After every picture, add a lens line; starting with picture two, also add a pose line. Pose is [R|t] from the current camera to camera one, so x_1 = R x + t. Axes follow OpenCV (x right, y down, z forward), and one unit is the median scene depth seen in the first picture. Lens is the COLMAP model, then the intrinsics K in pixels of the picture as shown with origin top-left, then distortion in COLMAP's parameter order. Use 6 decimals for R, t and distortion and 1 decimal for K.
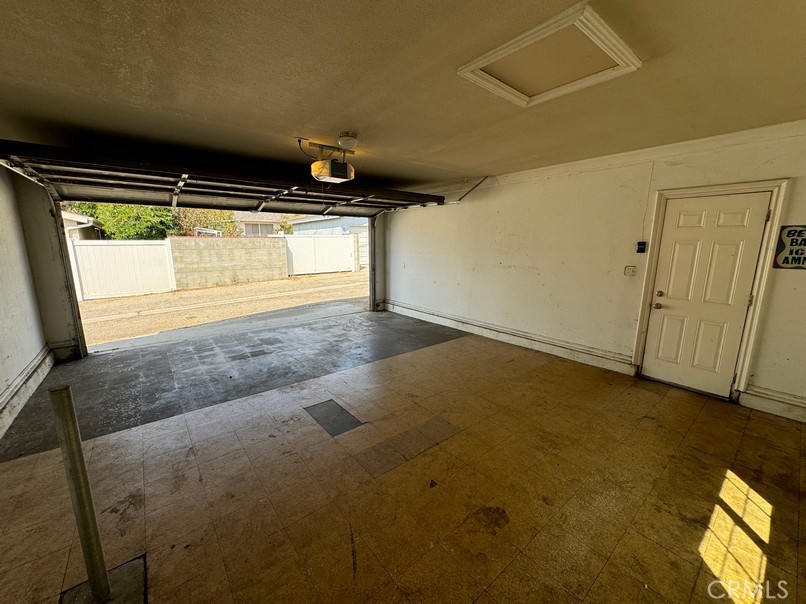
lens RADIAL K [[322.6, 0, 402.3], [0, 322.6, 301.9], [0, 0, 1]] dist [-0.003161, 0.000081]
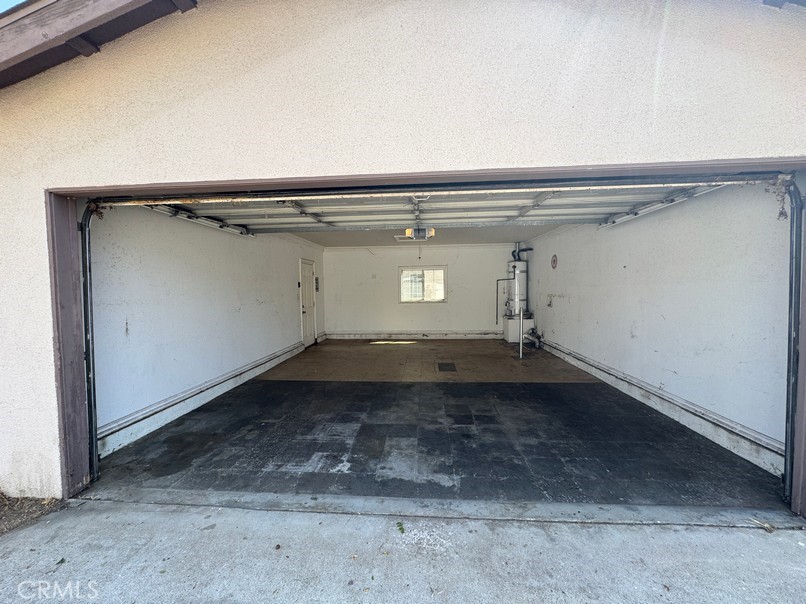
lens RADIAL K [[322.6, 0, 403.4], [0, 322.6, 299.8], [0, 0, 1]] dist [-0.003161, 0.000081]
pose [[-0.730125, -0.020318, 0.683011, -0.823253], [0.135361, 0.975449, 0.173716, -0.255276], [-0.669772, 0.219287, -0.709450, 1.509548]]
